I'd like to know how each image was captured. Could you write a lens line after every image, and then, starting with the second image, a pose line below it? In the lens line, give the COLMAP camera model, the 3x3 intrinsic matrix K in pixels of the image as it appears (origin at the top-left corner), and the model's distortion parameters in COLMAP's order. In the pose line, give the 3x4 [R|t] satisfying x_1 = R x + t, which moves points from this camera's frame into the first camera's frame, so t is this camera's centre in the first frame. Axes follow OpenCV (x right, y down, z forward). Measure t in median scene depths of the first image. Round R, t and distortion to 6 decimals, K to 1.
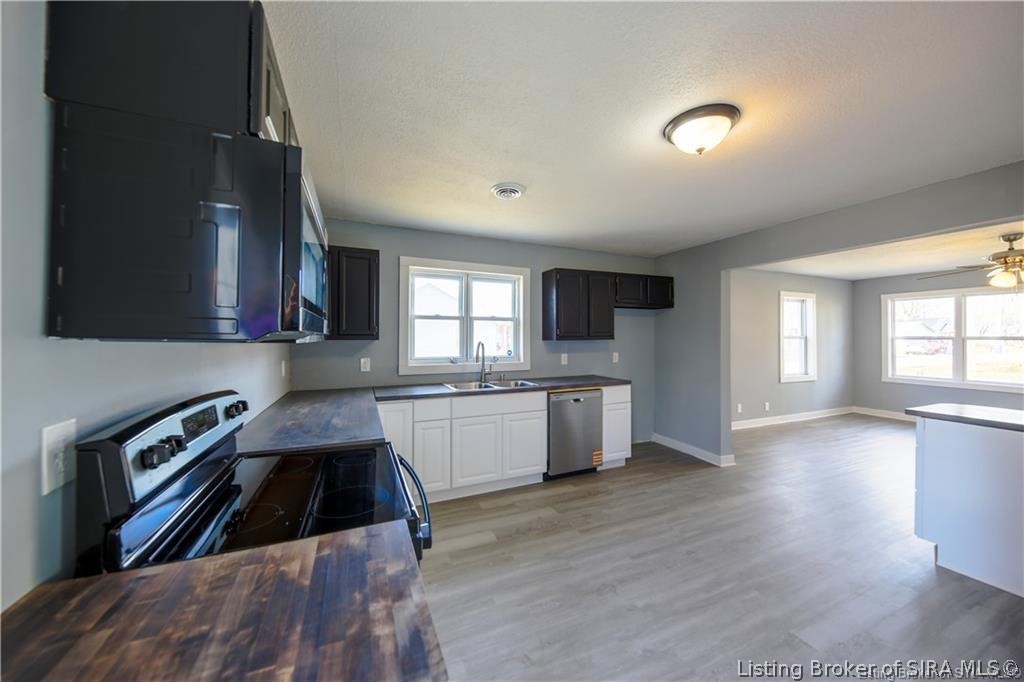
lens RADIAL K [[354.6, 0, 508.5], [0, 354.6, 334.2], [0, 0, 1]] dist [-0.001522, -0.001639]
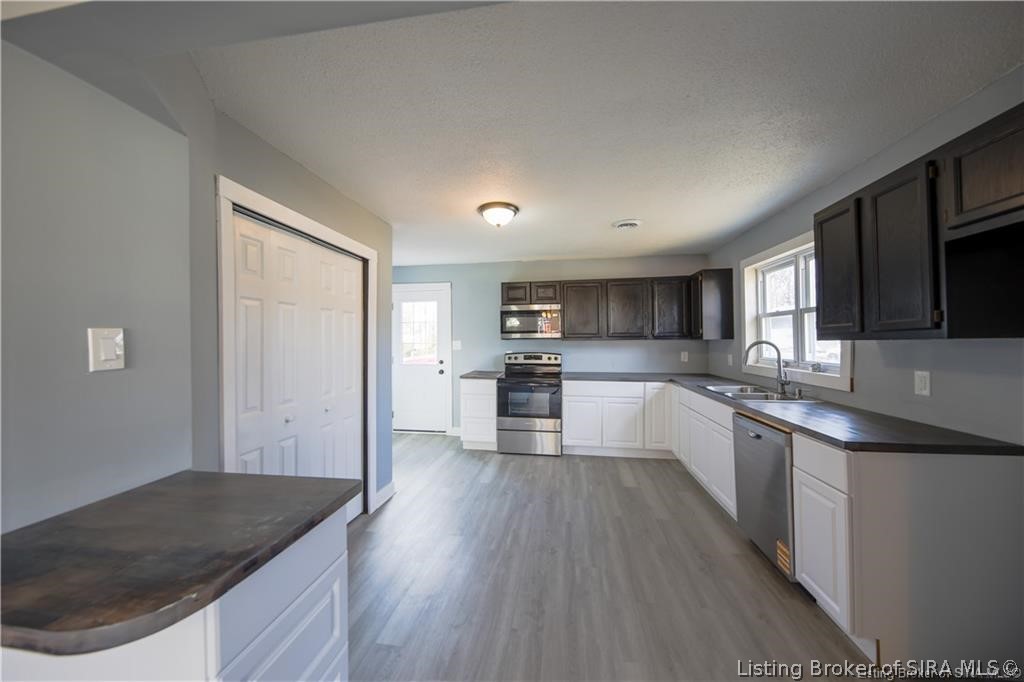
lens RADIAL K [[354.6, 0, 506.2], [0, 354.6, 337.4], [0, 0, 1]] dist [-0.001522, -0.001639]
pose [[-0.543169, -0.000648, -0.839623, 0.605645], [0.015807, 0.999815, -0.010997, 0.007637], [0.839474, -0.019245, -0.543058, 0.612218]]
